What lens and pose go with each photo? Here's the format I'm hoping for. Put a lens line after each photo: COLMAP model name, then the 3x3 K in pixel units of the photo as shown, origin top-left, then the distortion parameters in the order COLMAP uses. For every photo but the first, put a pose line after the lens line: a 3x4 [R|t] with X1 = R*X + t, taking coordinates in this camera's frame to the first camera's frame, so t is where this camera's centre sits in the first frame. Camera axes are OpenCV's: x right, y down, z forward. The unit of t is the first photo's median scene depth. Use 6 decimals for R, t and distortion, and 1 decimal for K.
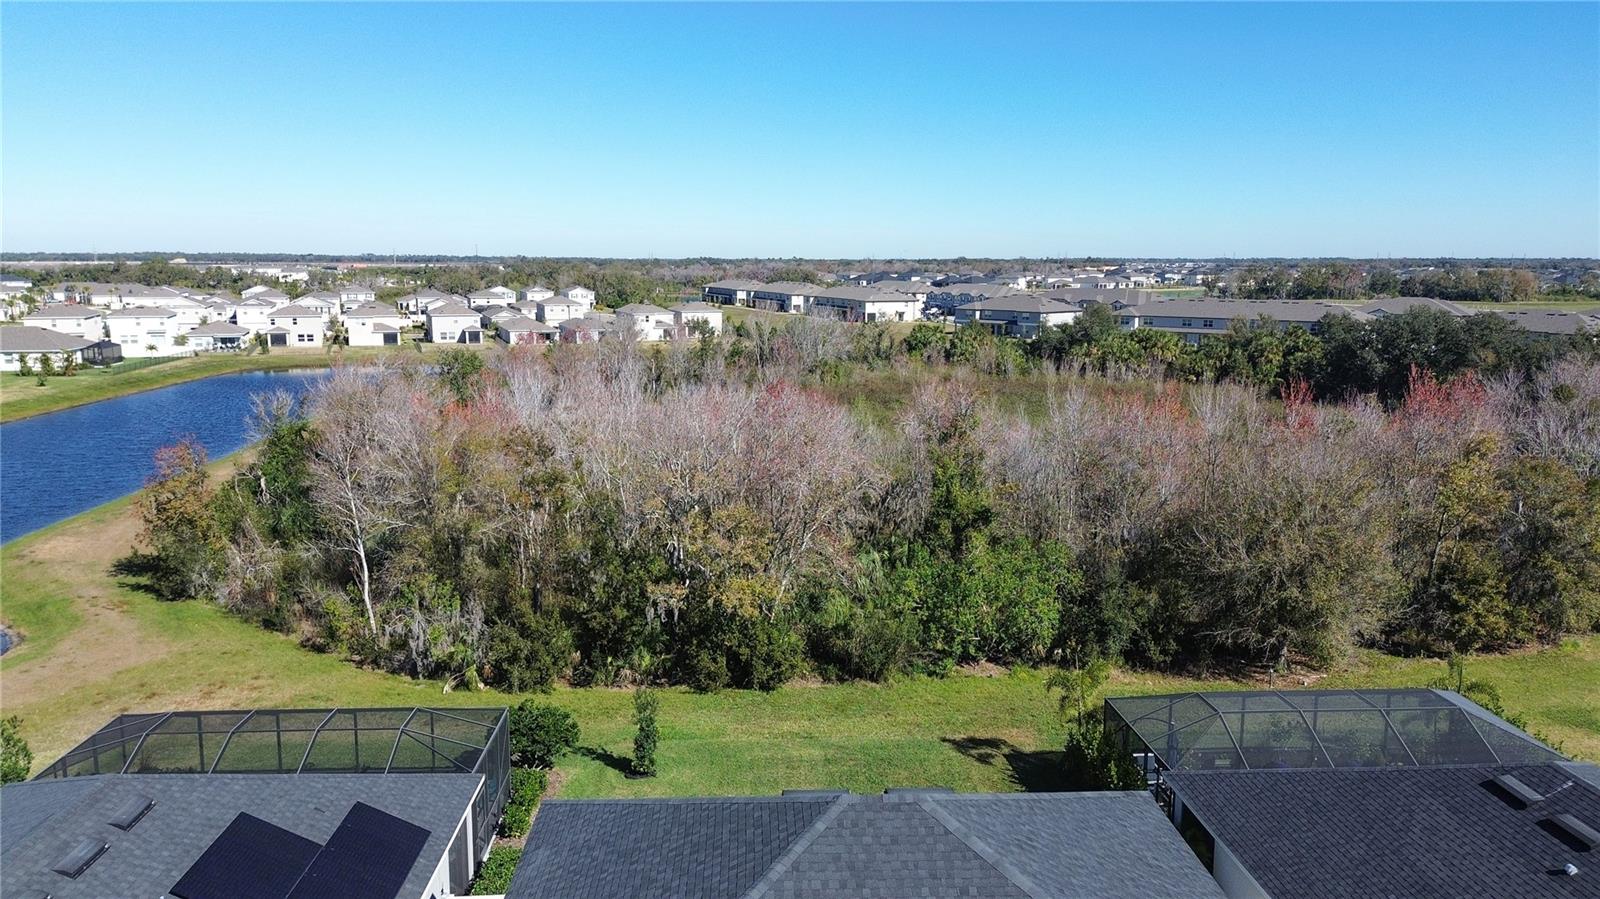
lens RADIAL K [[1095.3, 0, 800.0], [0, 1095.3, 449.5], [0, 0, 1]] dist [0.070641, -0.088467]
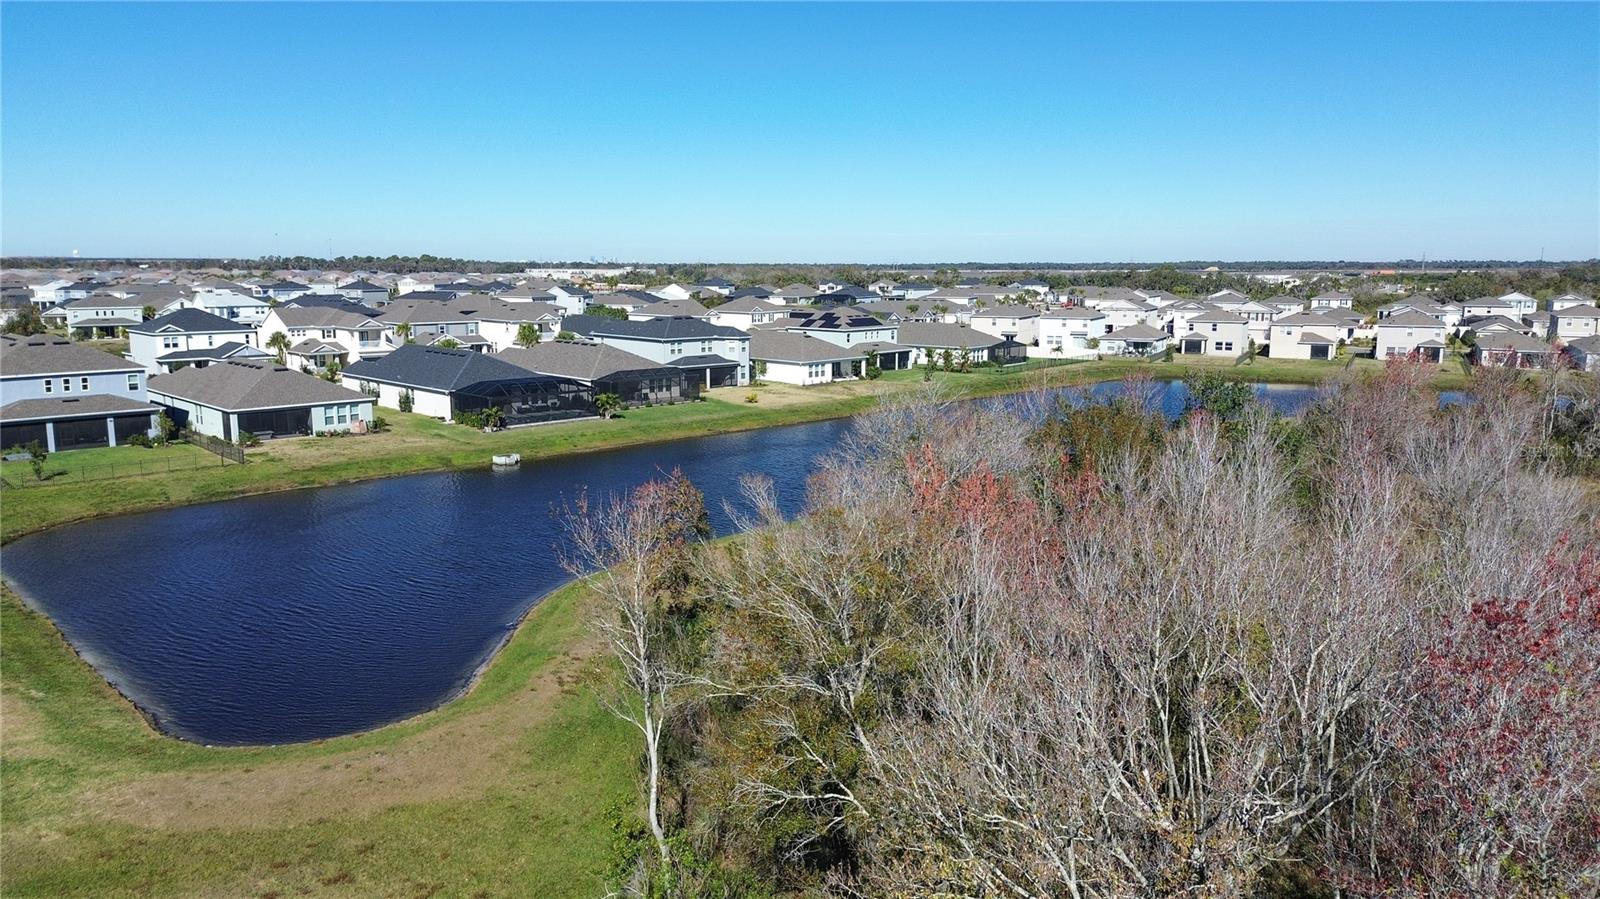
lens RADIAL K [[1095.5, 0, 809.0], [0, 1095.5, 447.6], [0, 0, 1]] dist [0.084148, -0.093059]
pose [[0.657016, 0.118142, -0.744562, 0.045625], [-0.124675, 0.991072, 0.047240, -0.076797], [0.743495, 0.061791, 0.665880, 0.606044]]
